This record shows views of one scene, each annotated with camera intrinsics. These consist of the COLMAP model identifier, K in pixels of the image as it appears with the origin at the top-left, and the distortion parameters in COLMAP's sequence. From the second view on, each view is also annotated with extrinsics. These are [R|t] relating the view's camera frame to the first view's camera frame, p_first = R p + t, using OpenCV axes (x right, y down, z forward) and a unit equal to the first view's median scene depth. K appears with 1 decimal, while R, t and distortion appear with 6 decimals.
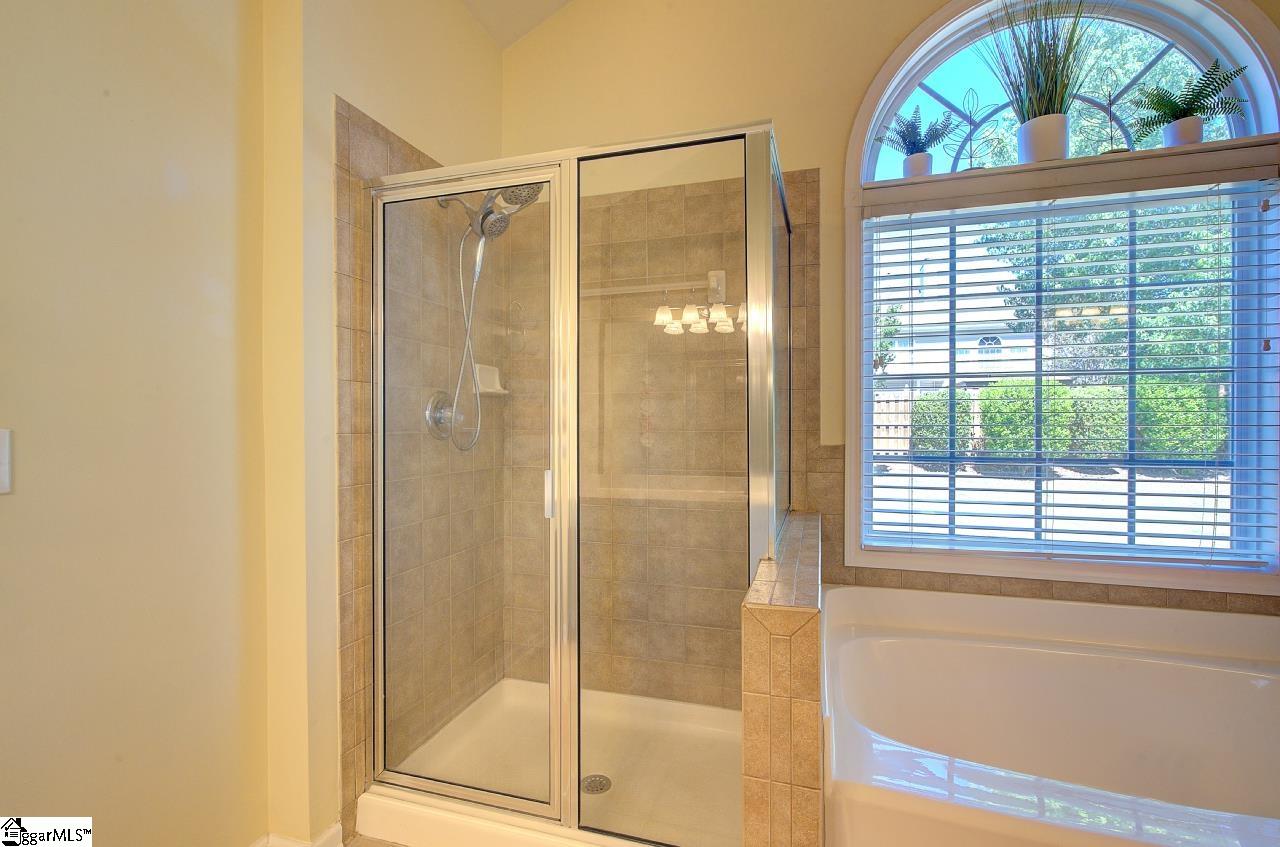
lens RADIAL K [[551.8, 0, 650.0], [0, 551.8, 435.1], [0, 0, 1]] dist [-0.003710, -0.000322]
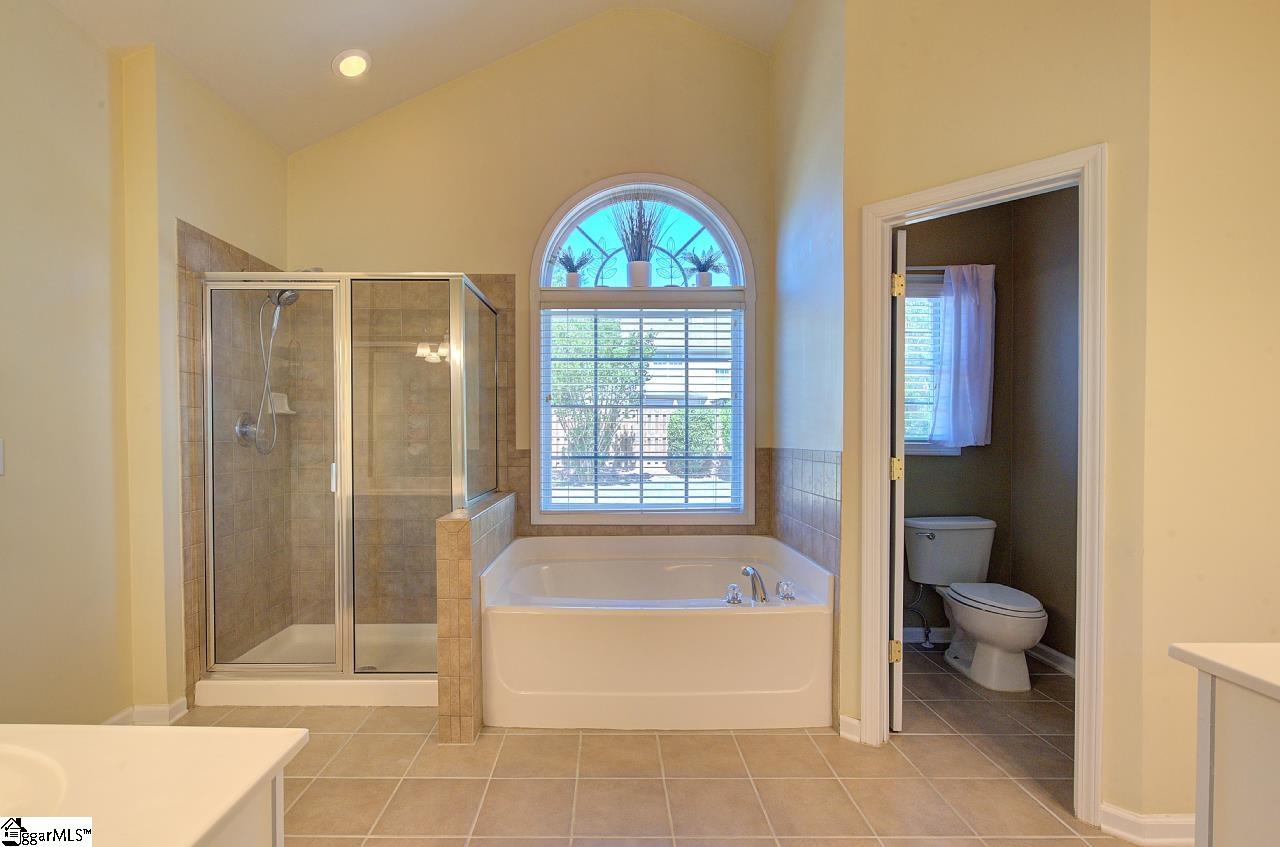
lens RADIAL K [[581.5, 0, 605.5], [0, 581.5, 452.3], [0, 0, 1]] dist [-0.002829, -0.000329]
pose [[0.958990, -0.005811, 0.283381, 0.083375], [0.003385, 0.999953, 0.009051, 0.012407], [-0.283421, -0.007720, 0.958965, -0.699911]]
